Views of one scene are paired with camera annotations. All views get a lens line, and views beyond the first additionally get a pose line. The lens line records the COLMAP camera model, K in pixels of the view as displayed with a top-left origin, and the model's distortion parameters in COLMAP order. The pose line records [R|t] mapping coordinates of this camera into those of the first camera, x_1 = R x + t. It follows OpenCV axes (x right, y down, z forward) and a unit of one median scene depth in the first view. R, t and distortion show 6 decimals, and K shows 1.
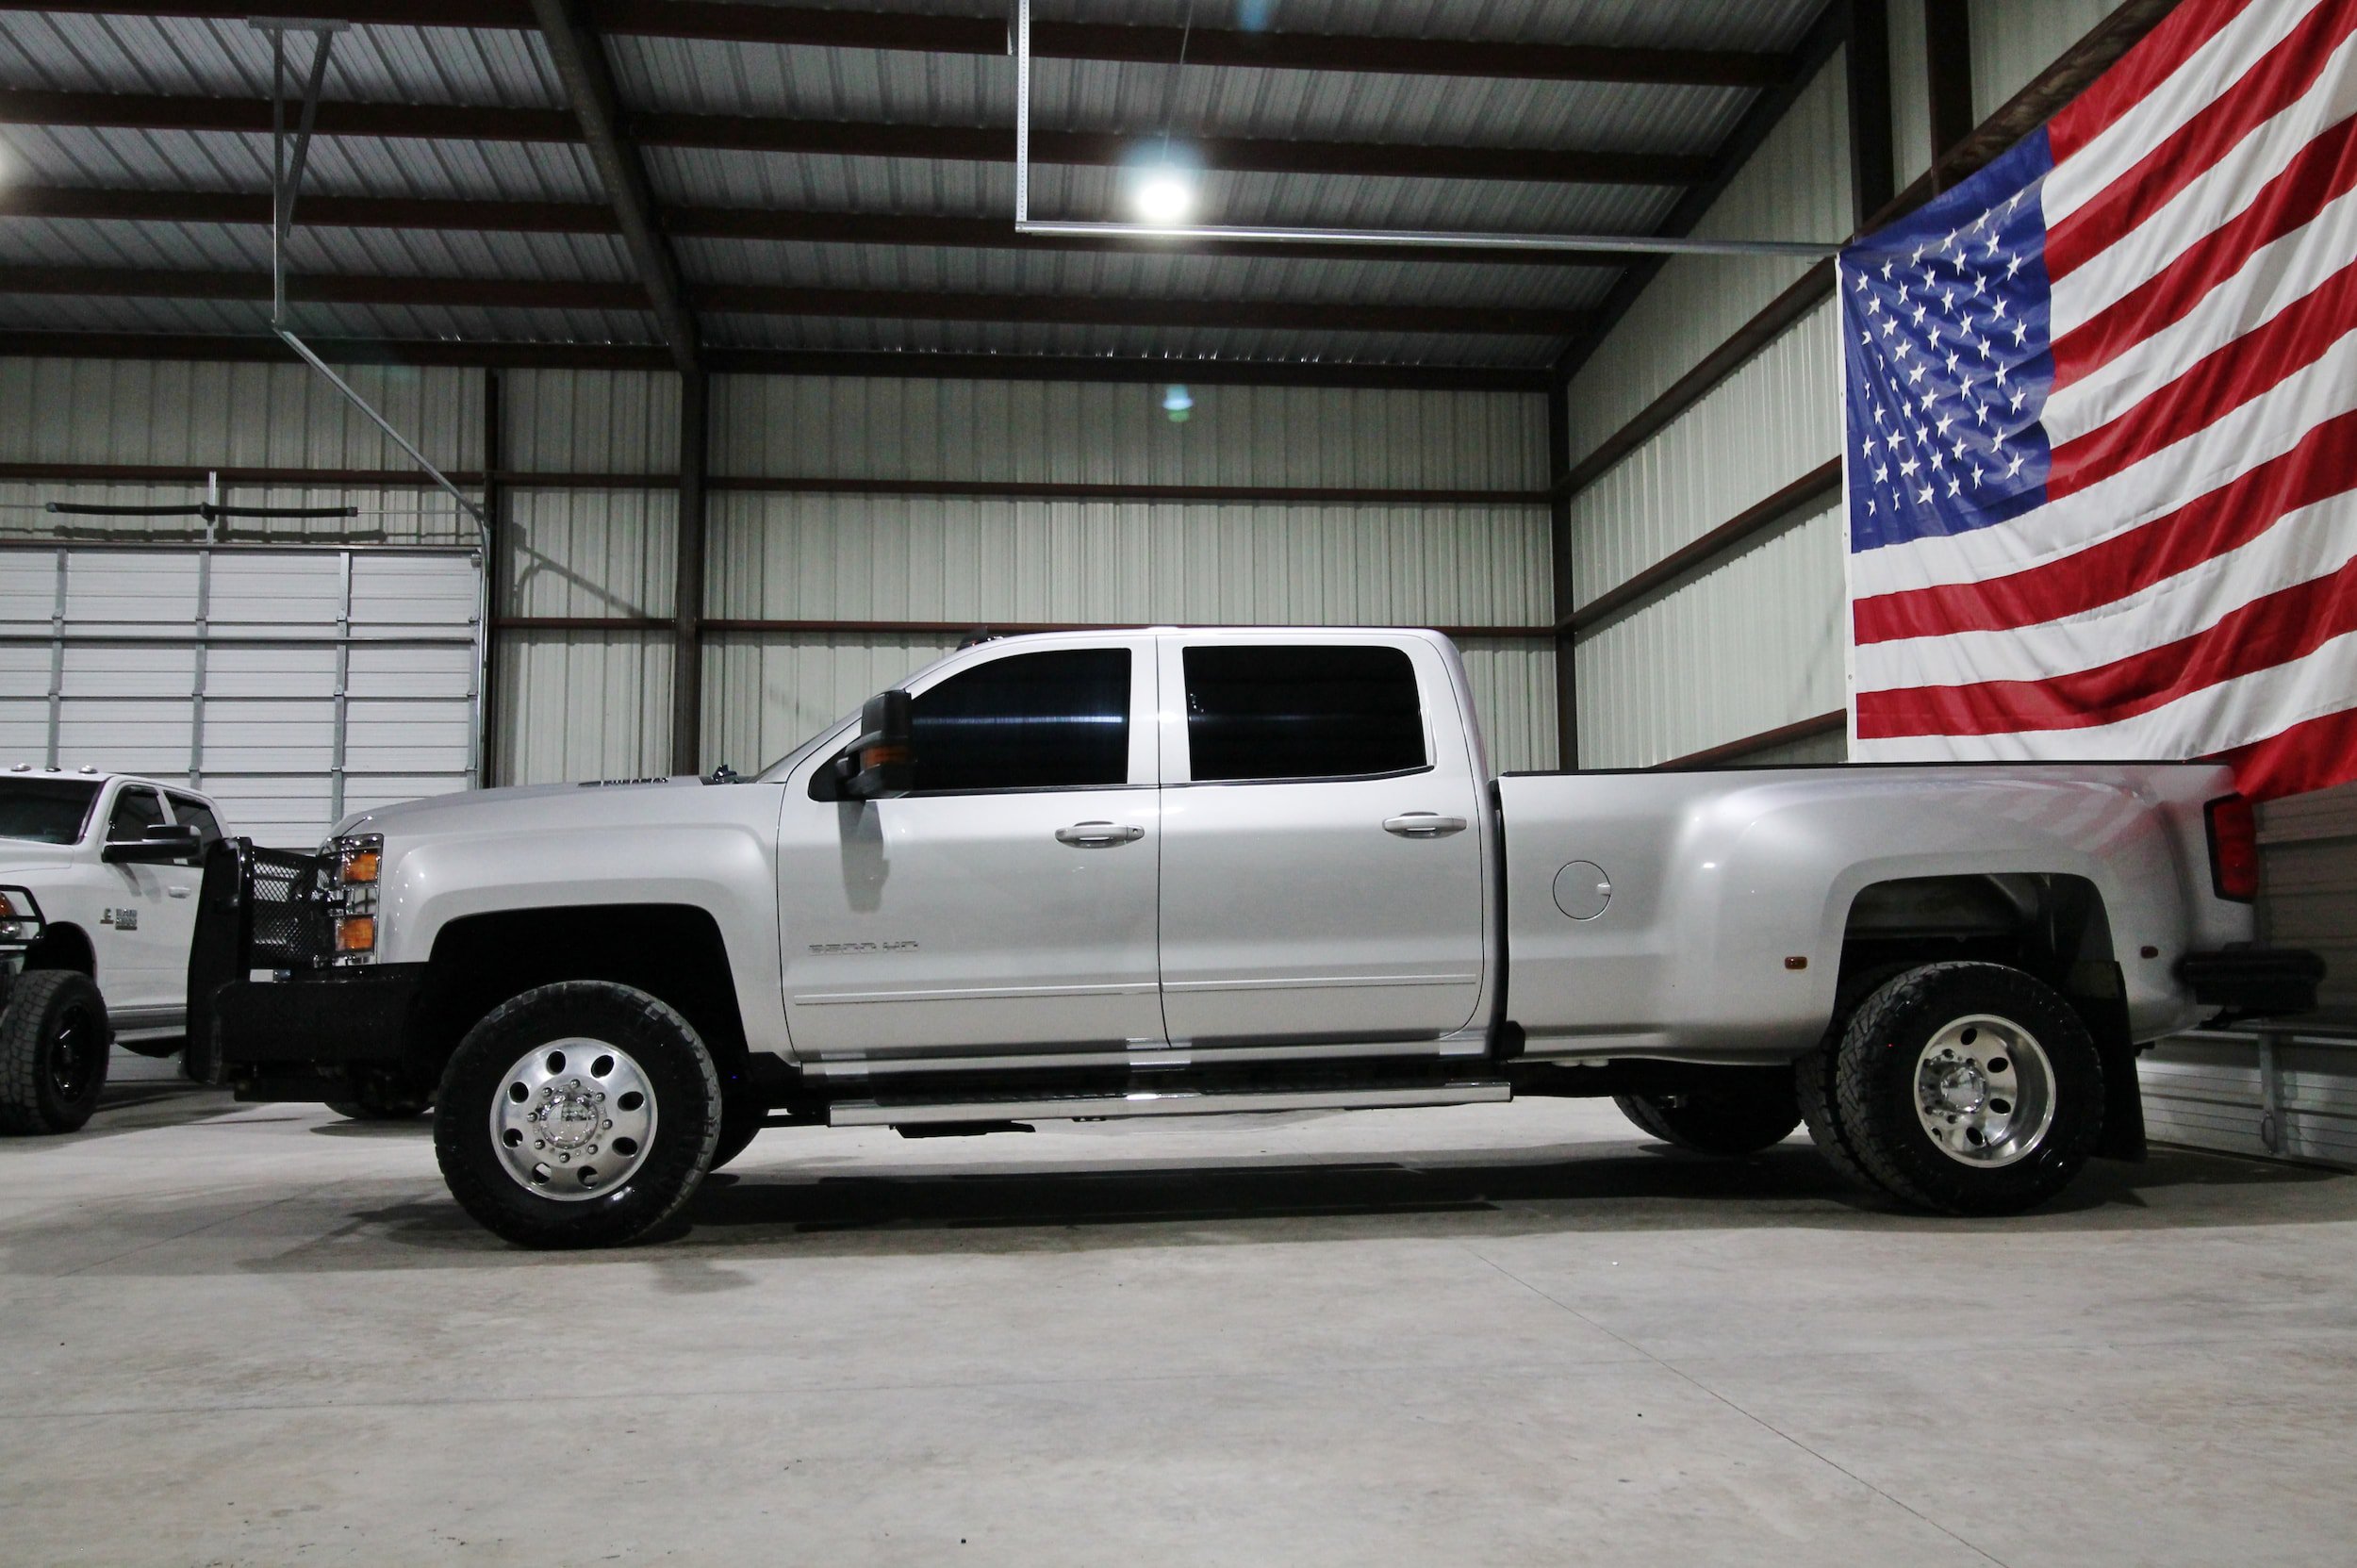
lens RADIAL K [[1856.7, 0, 1191.1], [0, 1856.7, 785.4], [0, 0, 1]] dist [0.010794, -0.004820]
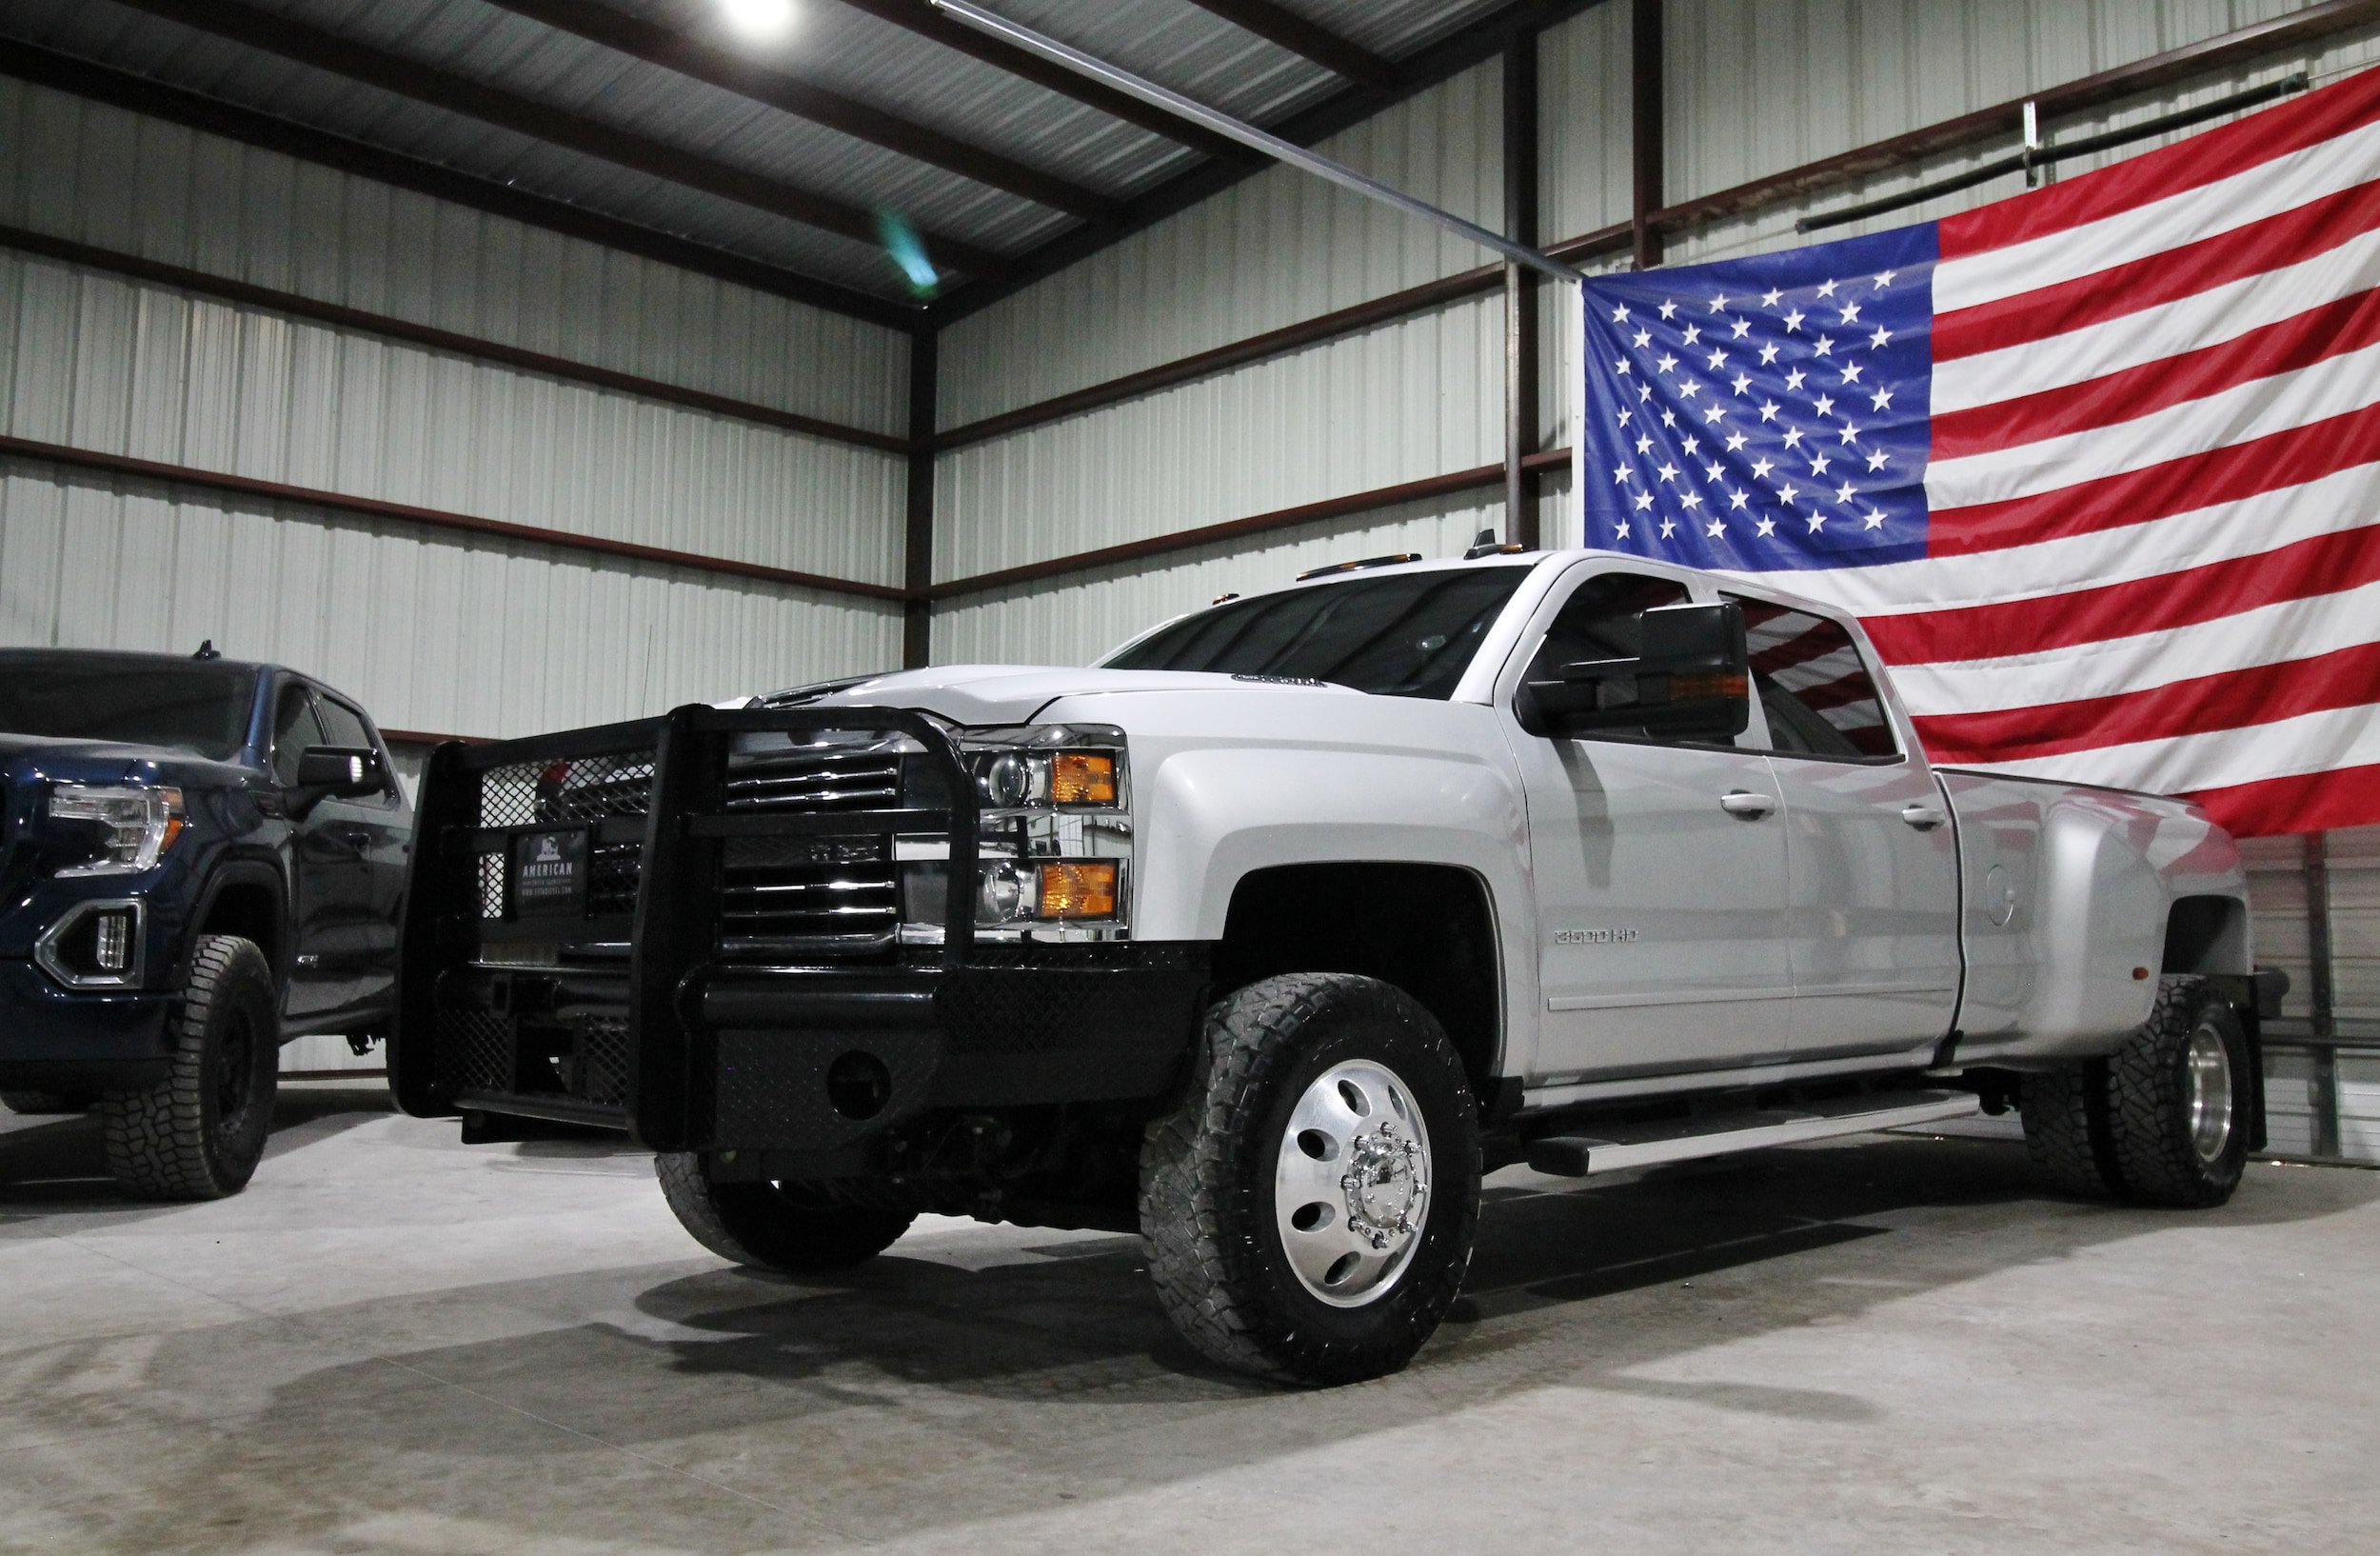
lens RADIAL K [[1913.4, 0, 1201.8], [0, 1913.4, 779.3], [0, 0, 1]] dist [0.006310, 0.004285]
pose [[0.785806, 0.076647, 0.613705, -0.483739], [-0.078202, 0.996640, -0.024340, 0.034786], [-0.613509, -0.028867, 0.789160, 0.306293]]
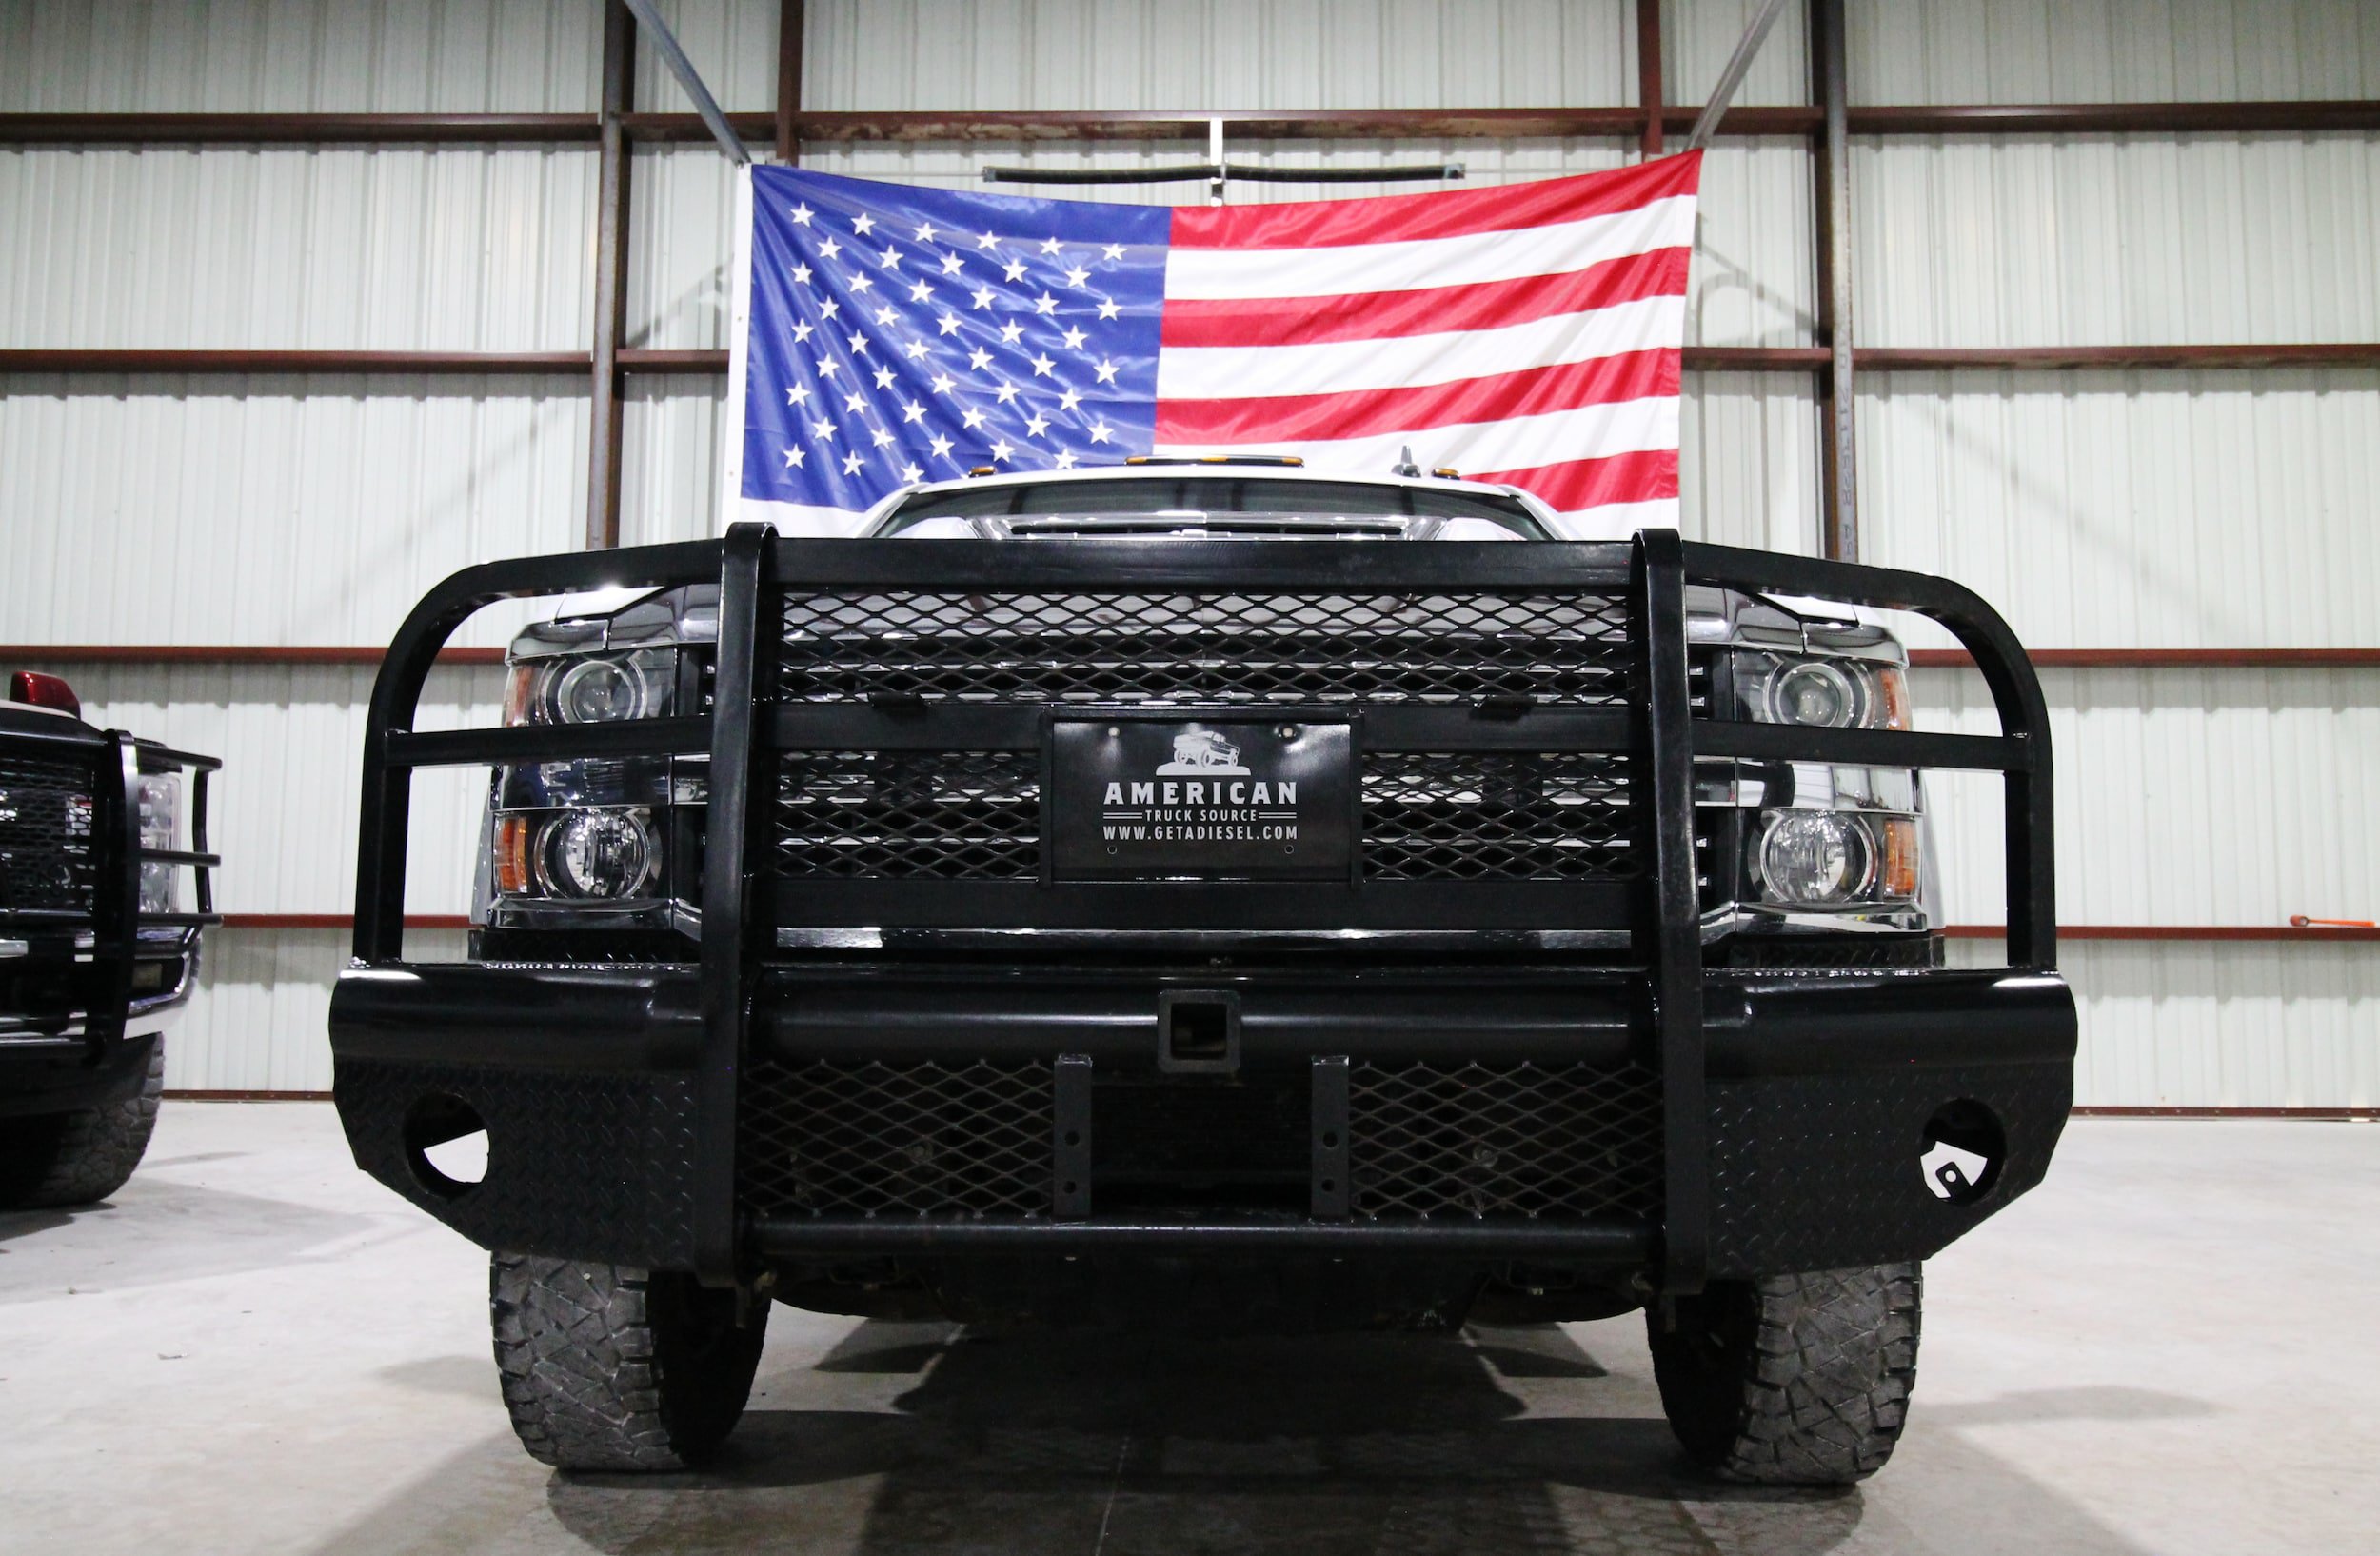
lens RADIAL K [[1913.4, 0, 1201.8], [0, 1913.4, 779.3], [0, 0, 1]] dist [0.006310, 0.004285]
pose [[0.137047, 0.100938, 0.985408, -0.548618], [-0.104610, 0.990707, -0.086932, 0.073047], [-0.985025, -0.091170, 0.146333, 0.671634]]
